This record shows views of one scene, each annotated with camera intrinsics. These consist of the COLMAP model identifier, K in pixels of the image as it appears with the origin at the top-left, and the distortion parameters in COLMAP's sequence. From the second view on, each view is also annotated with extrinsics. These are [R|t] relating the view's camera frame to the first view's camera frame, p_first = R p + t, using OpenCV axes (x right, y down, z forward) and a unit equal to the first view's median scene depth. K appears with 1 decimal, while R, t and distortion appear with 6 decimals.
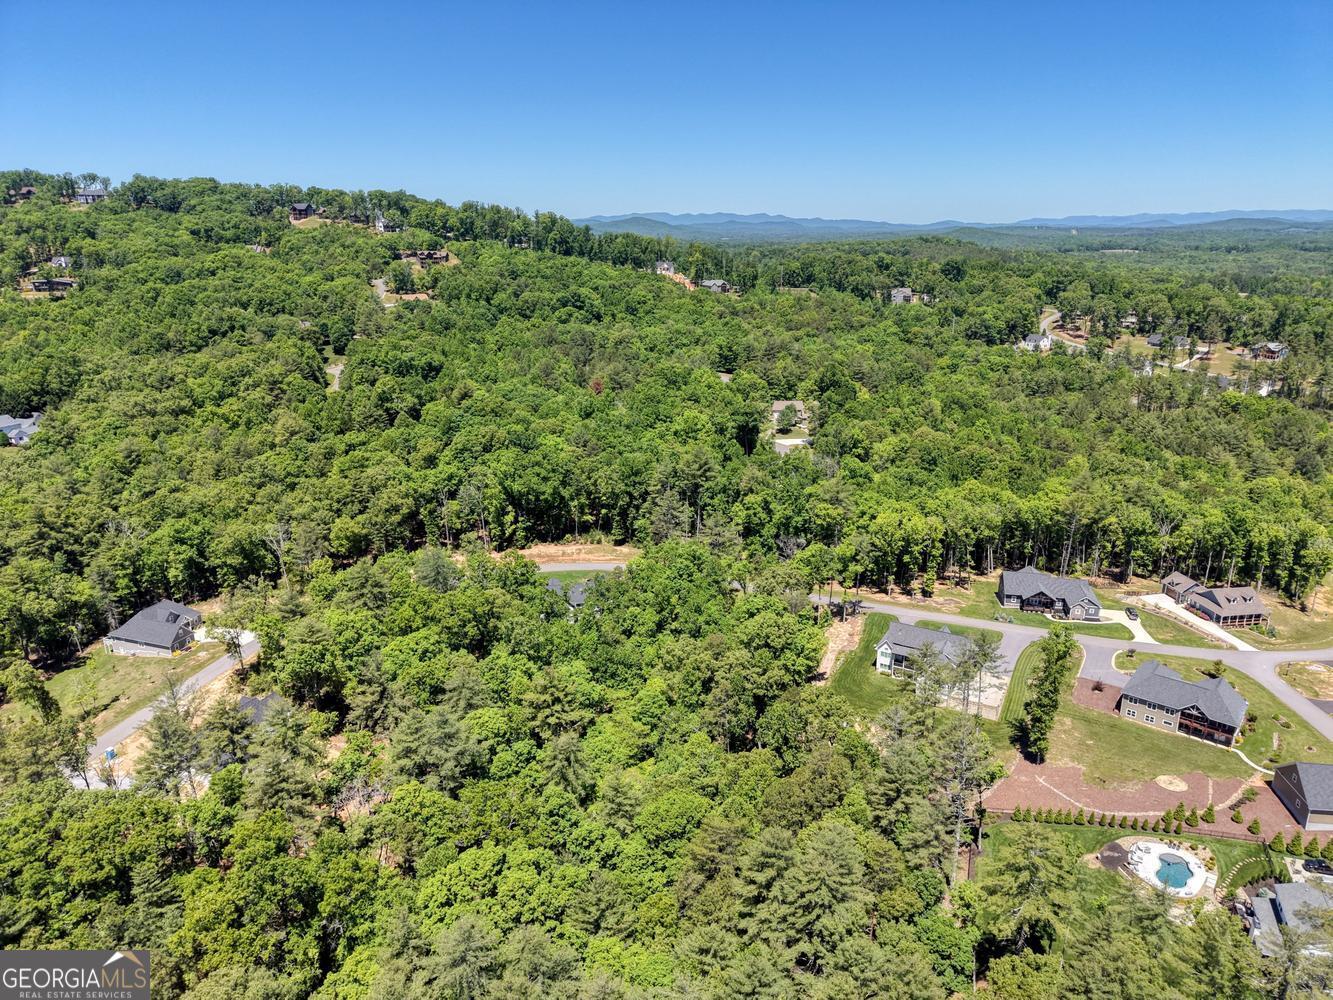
lens RADIAL K [[906.2, 0, 667.5], [0, 906.2, 505.1], [0, 0, 1]] dist [0.018871, -0.023580]
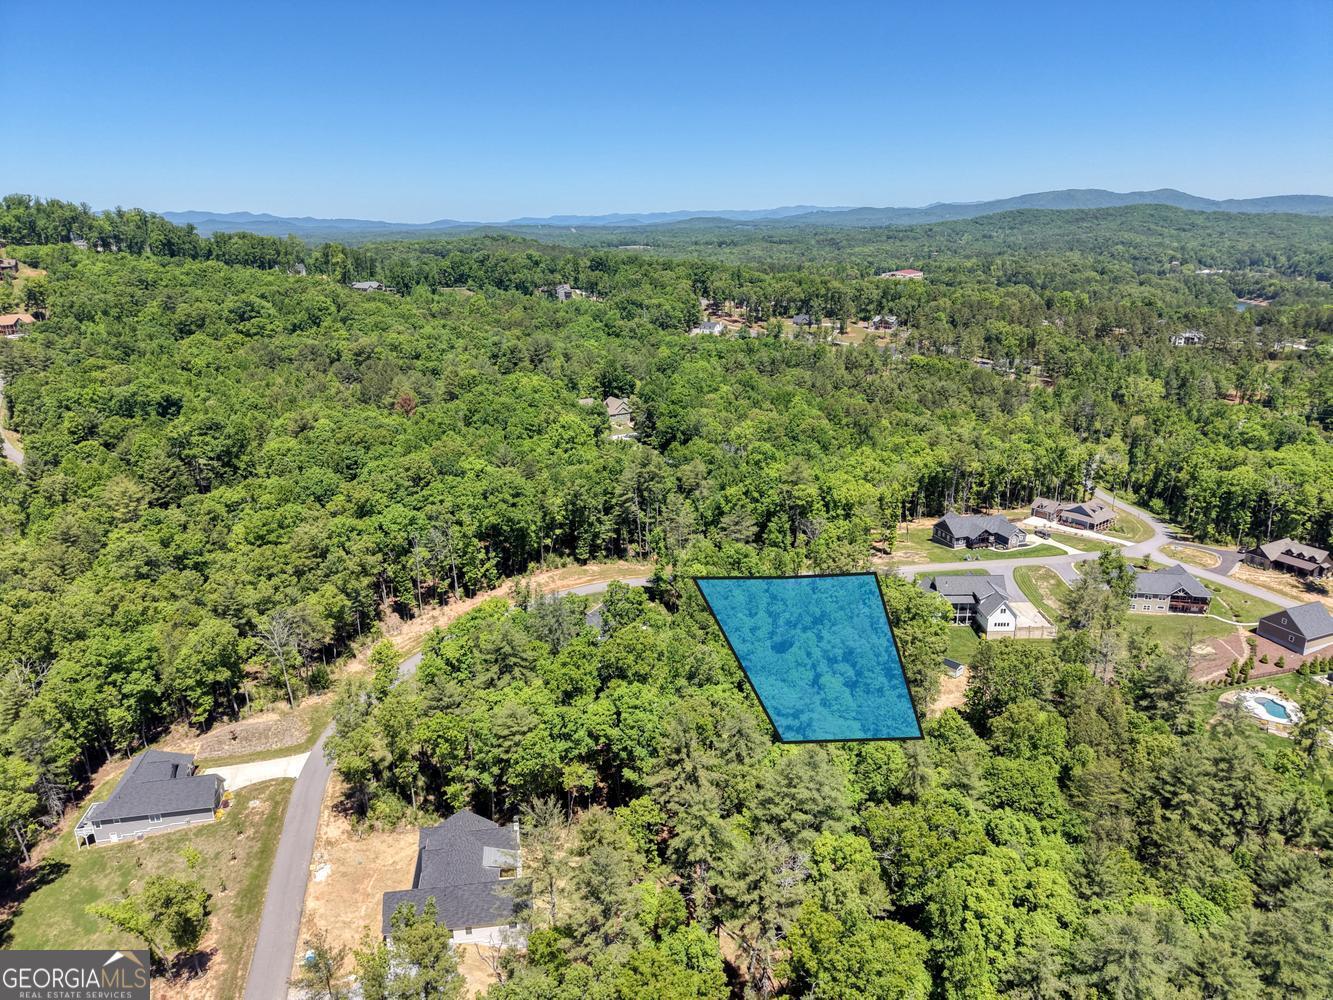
lens RADIAL K [[906.2, 0, 666.1], [0, 906.2, 498.5], [0, 0, 1]] dist [0.018871, -0.023580]
pose [[0.858529, -0.152677, 0.489509, -0.287715], [0.155674, 0.987193, 0.034874, -0.028157], [-0.488564, 0.046263, 0.871301, 0.099084]]
